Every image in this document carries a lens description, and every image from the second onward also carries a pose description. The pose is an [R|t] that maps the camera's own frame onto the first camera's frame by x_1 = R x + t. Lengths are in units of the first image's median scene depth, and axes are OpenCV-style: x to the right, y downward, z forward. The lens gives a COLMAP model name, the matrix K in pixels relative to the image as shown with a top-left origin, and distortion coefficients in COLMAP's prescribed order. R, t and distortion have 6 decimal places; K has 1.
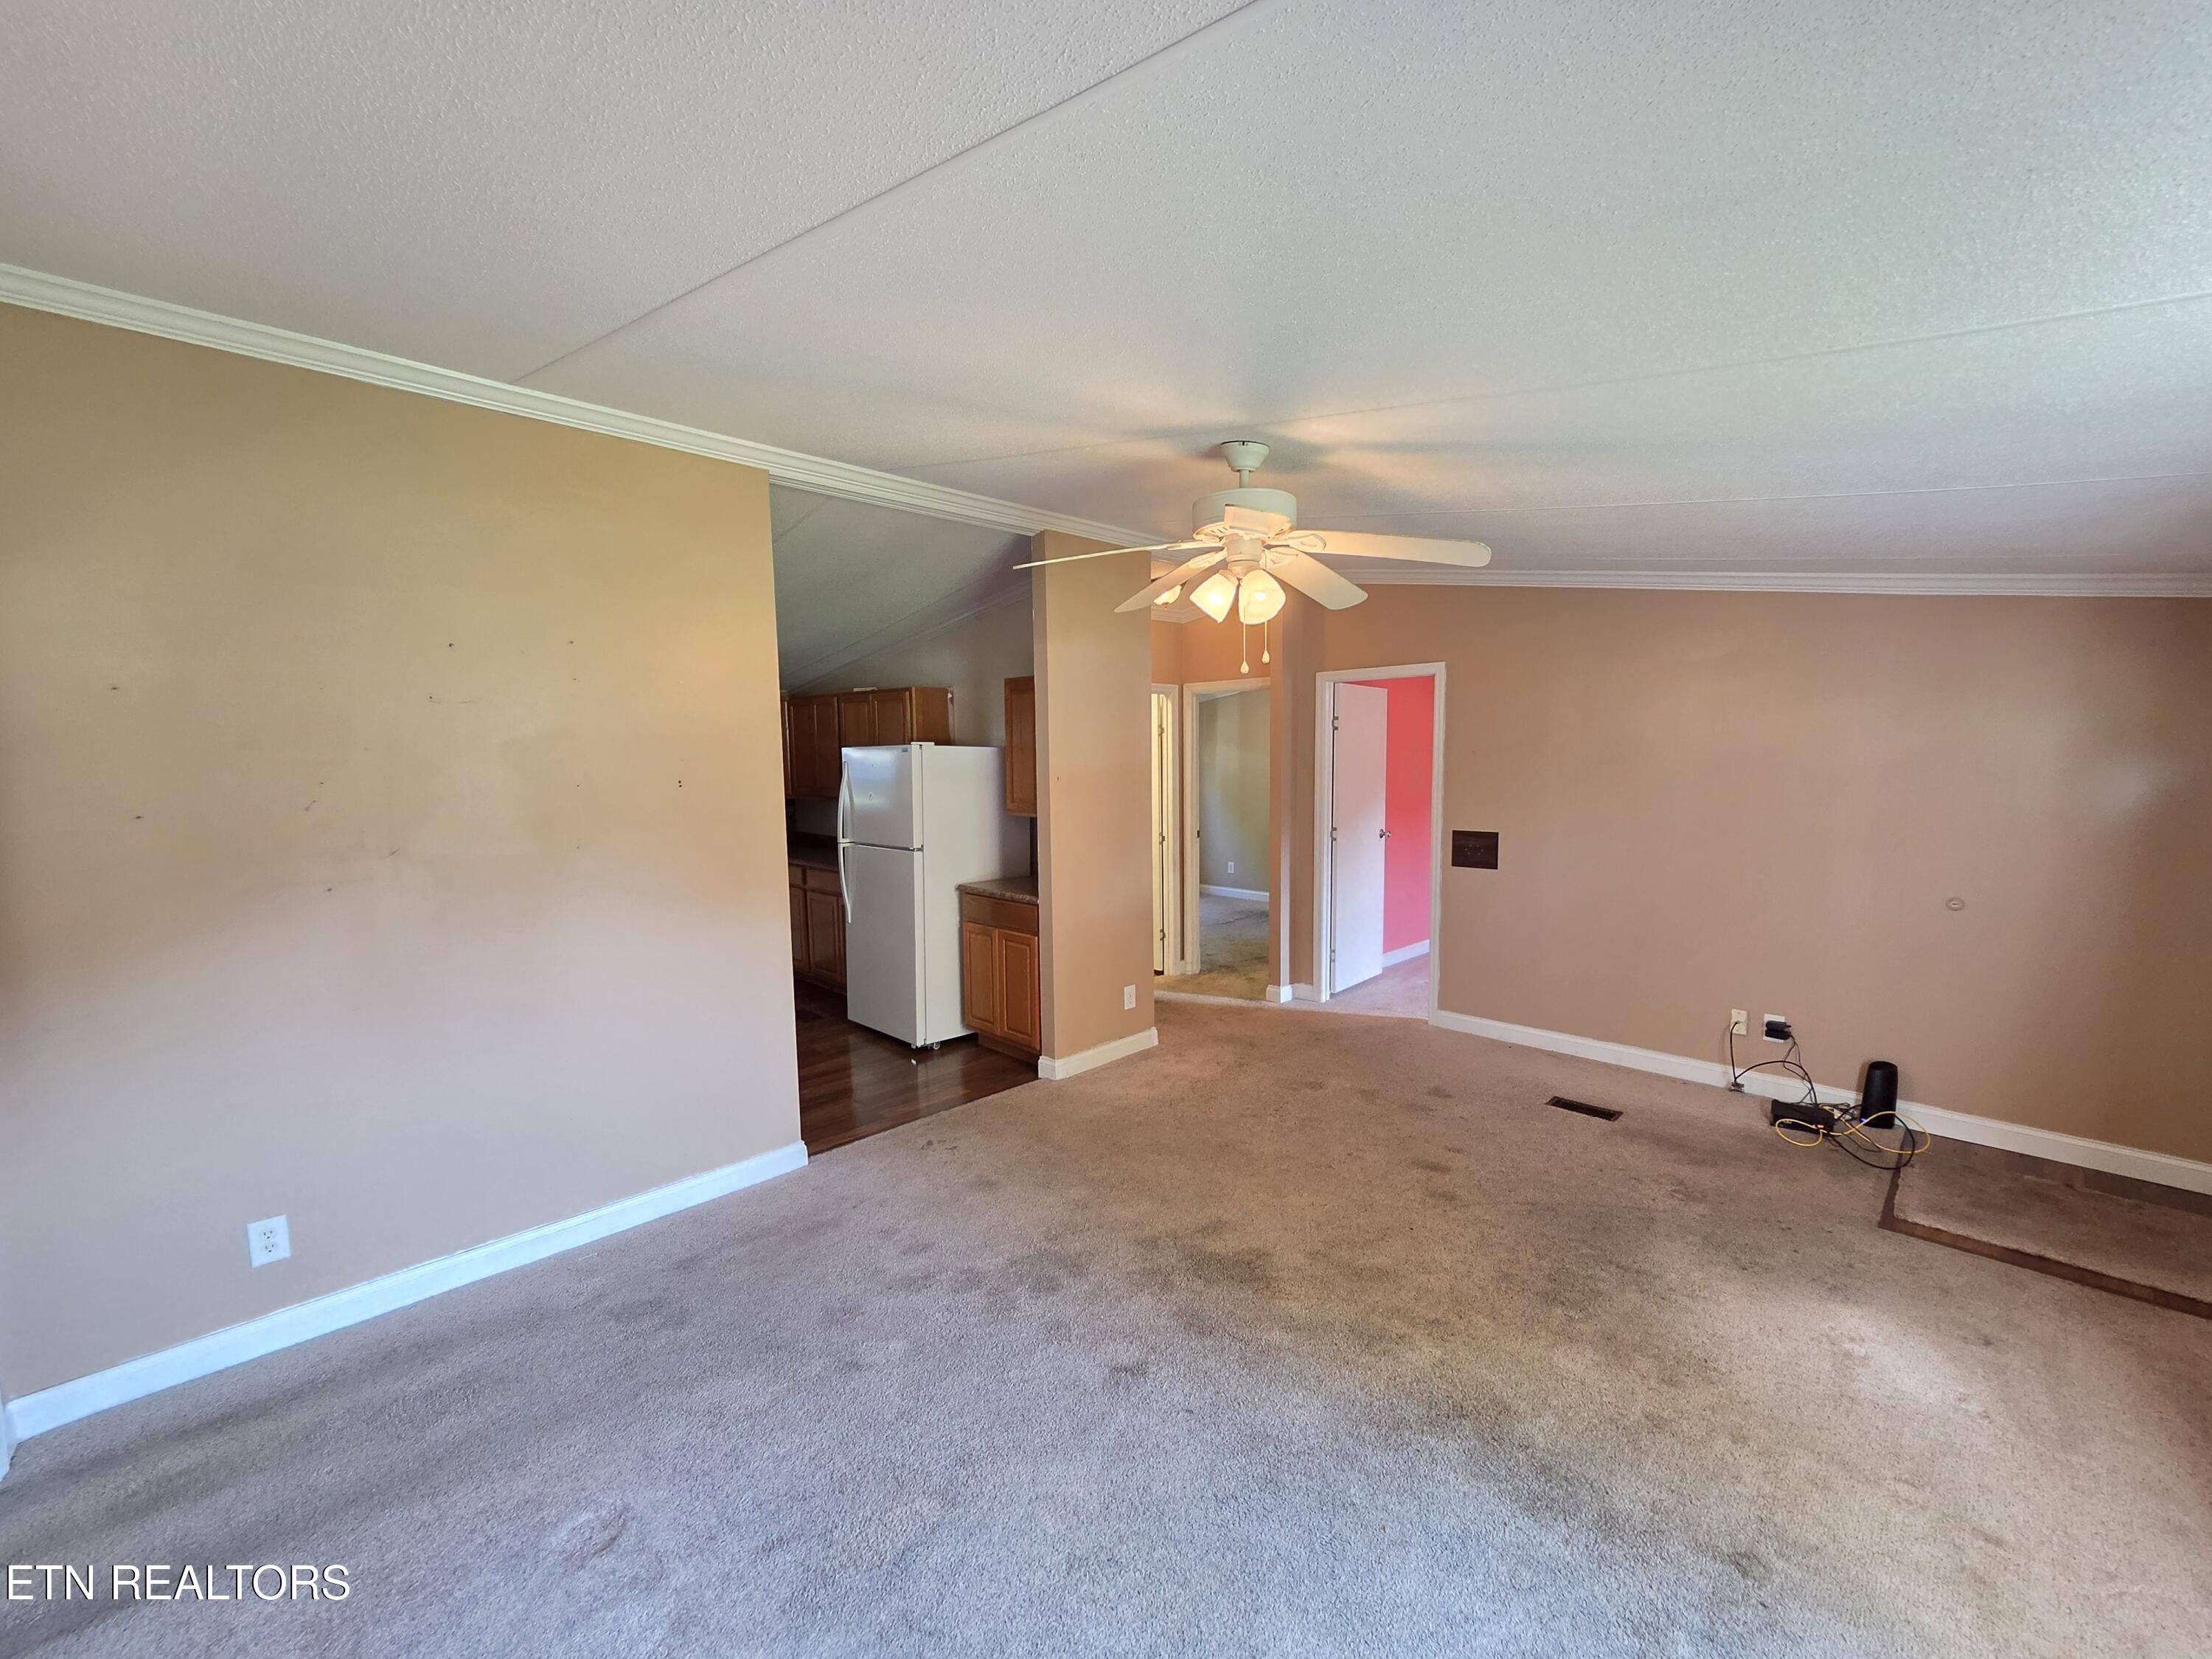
lens RADIAL K [[913.8, 0, 1128.3], [0, 913.8, 836.0], [0, 0, 1]] dist [-0.002460, 0.000235]
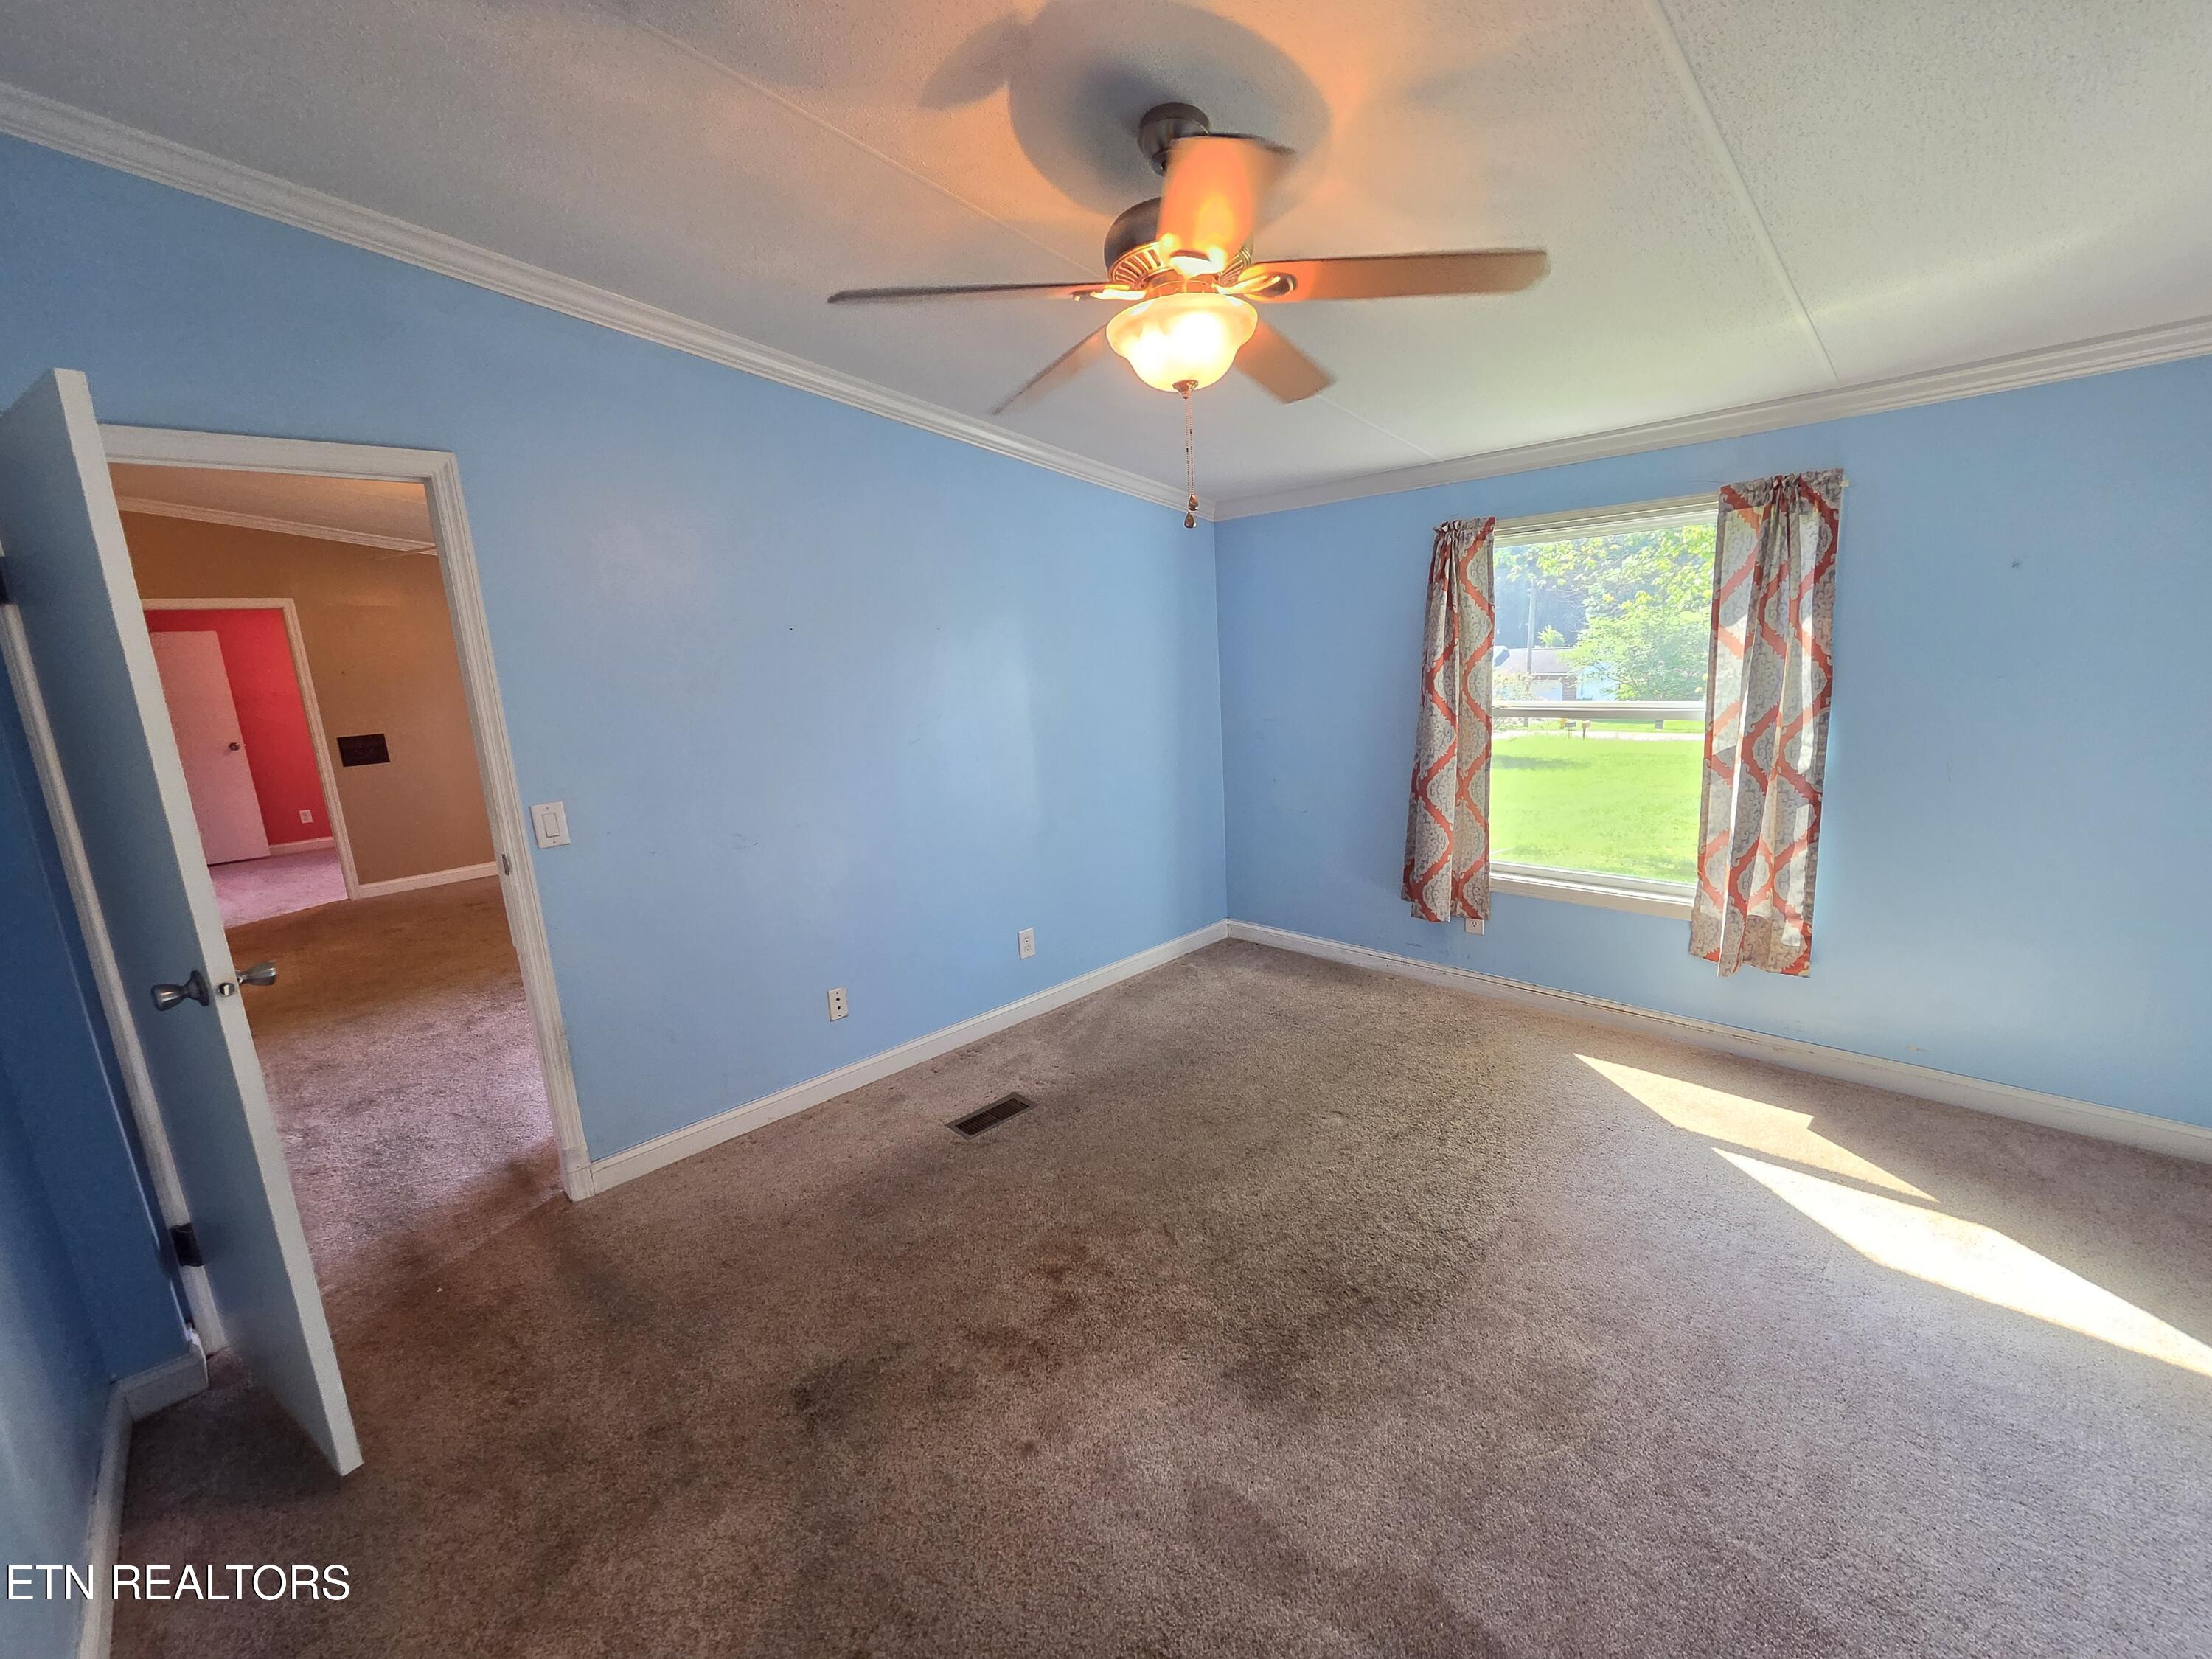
lens RADIAL K [[913.8, 0, 1128.3], [0, 913.8, 836.0], [0, 0, 1]] dist [-0.002460, 0.000235]
pose [[0.006209, -0.199548, 0.979868, -1.191258], [0.135791, 0.970979, 0.196877, 0.034312], [-0.990718, 0.131835, 0.033126, -0.108134]]
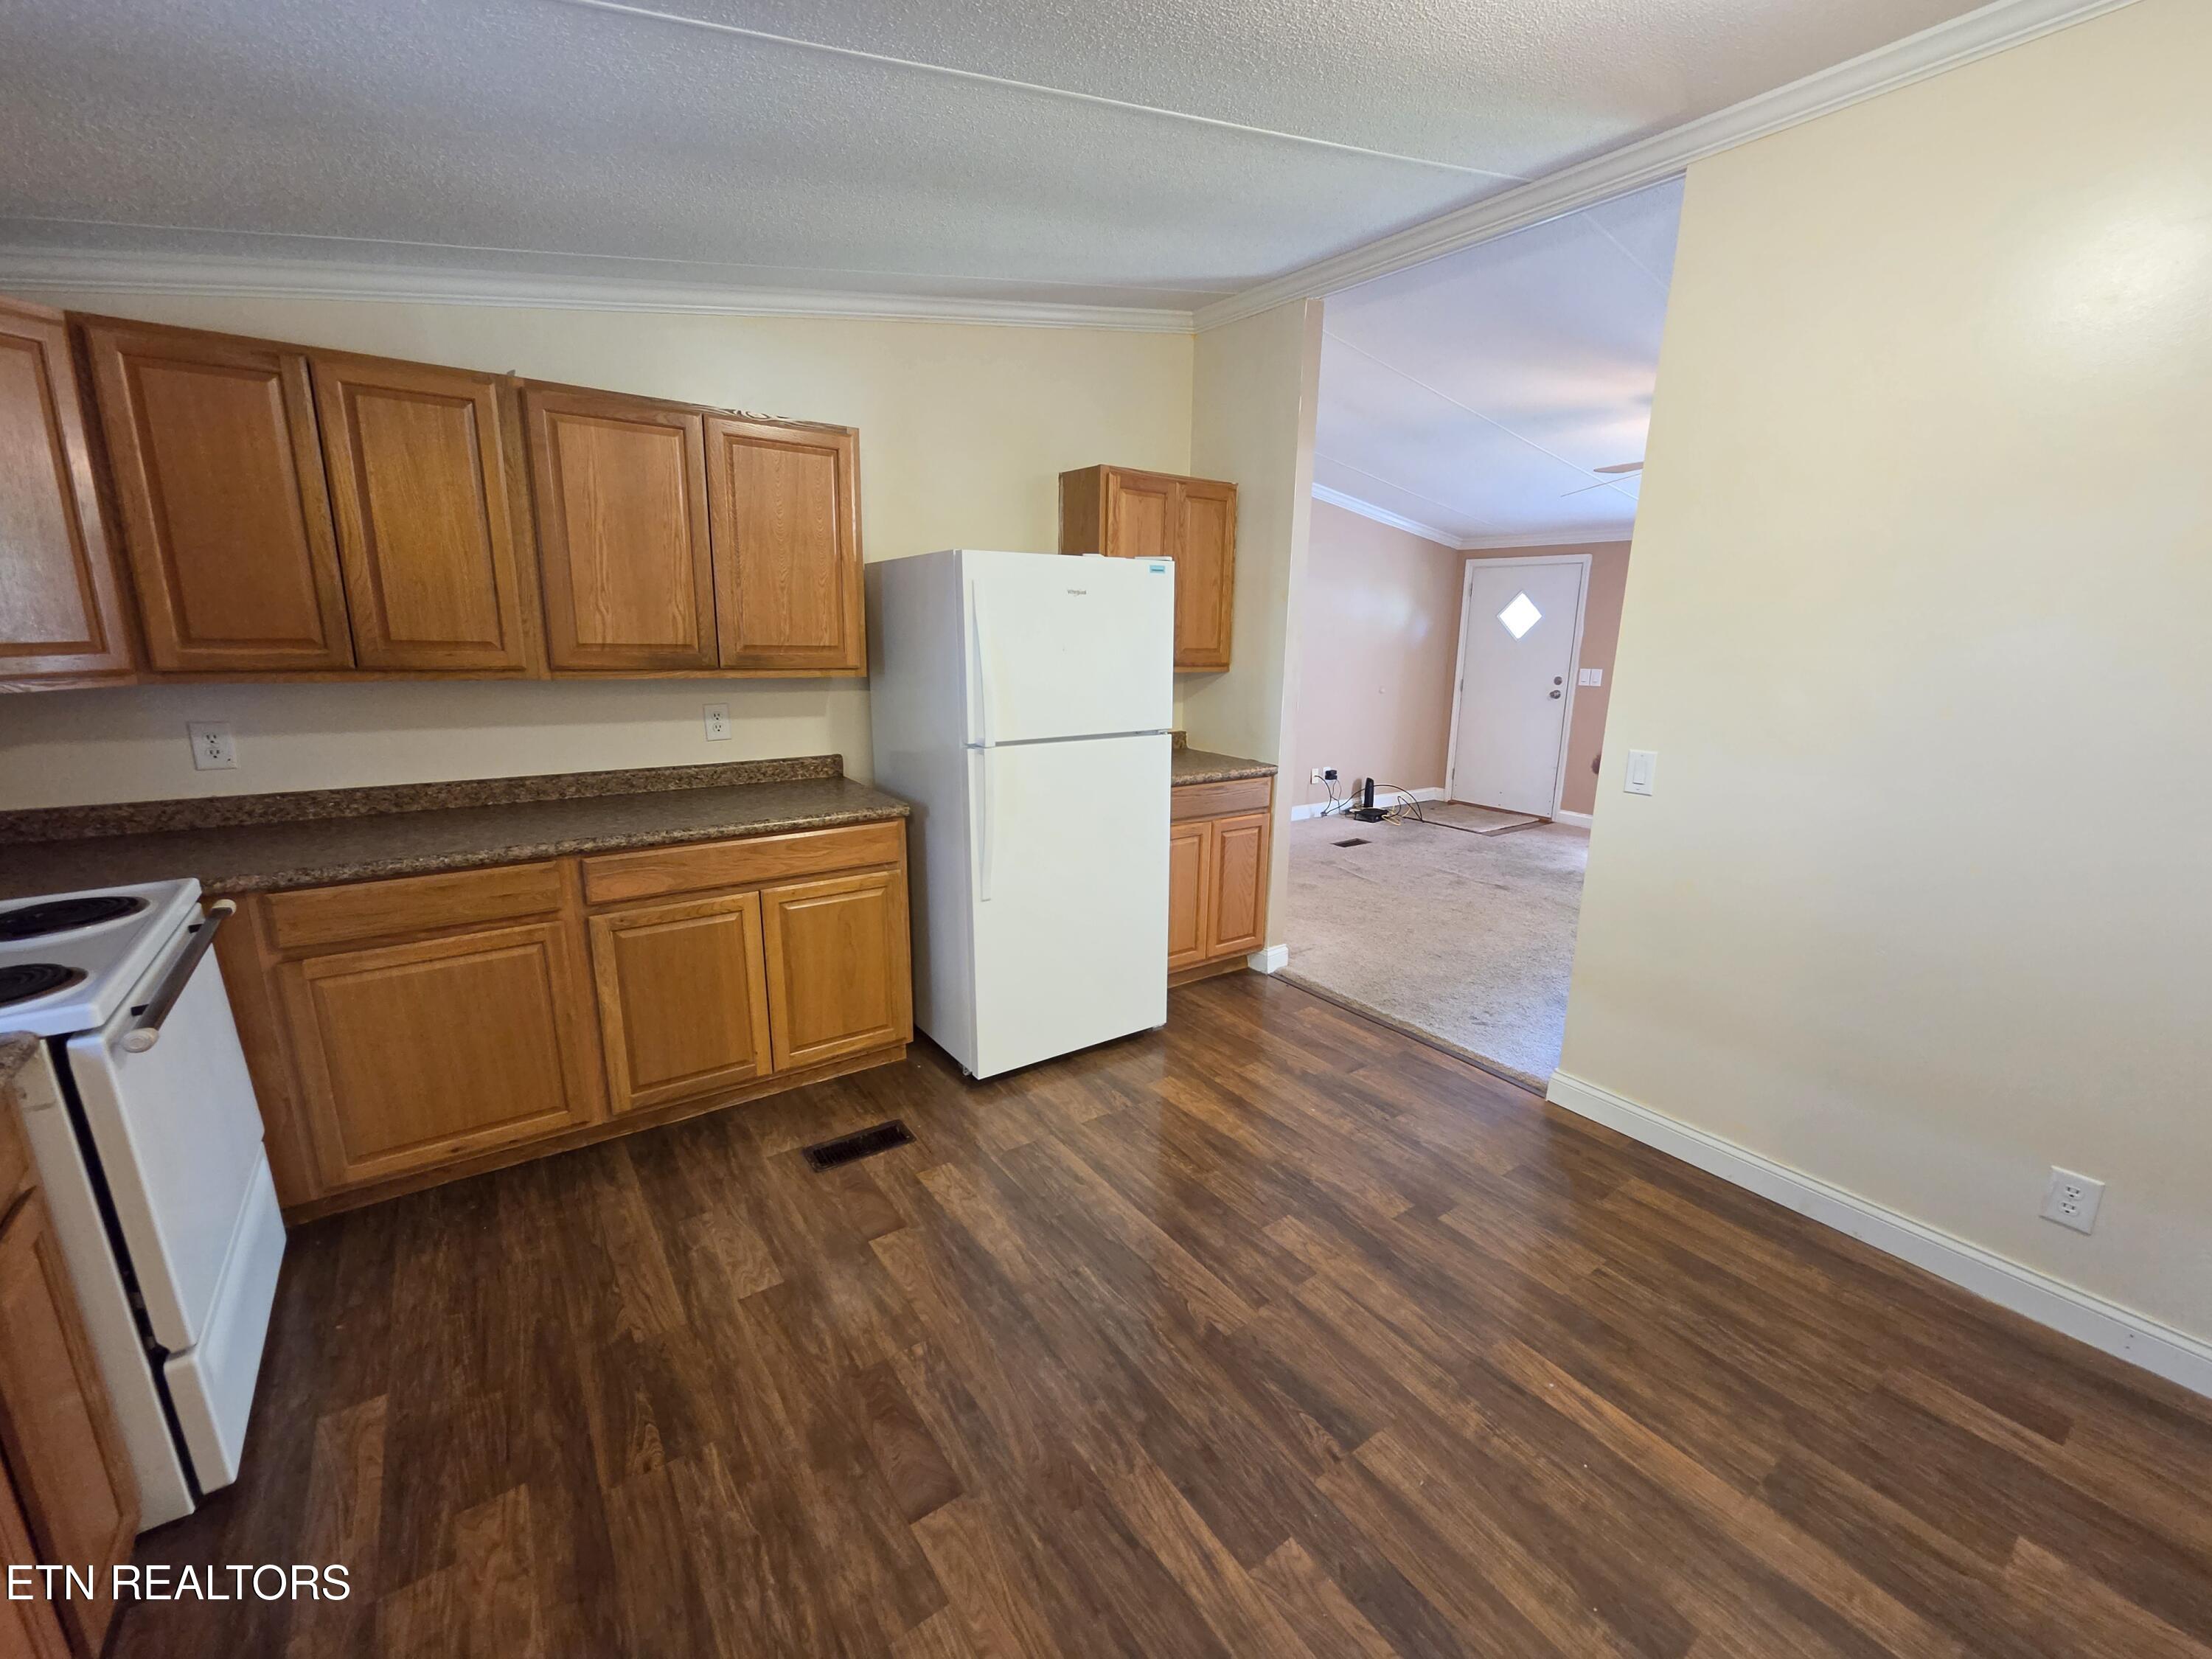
lens RADIAL K [[913.8, 0, 1128.3], [0, 913.8, 836.0], [0, 0, 1]] dist [-0.002460, 0.000235]
pose [[0.161611, -0.215755, 0.962981, -1.112965], [0.062708, 0.976081, 0.208166, -0.059327], [-0.984860, 0.026745, 0.171275, 1.186717]]
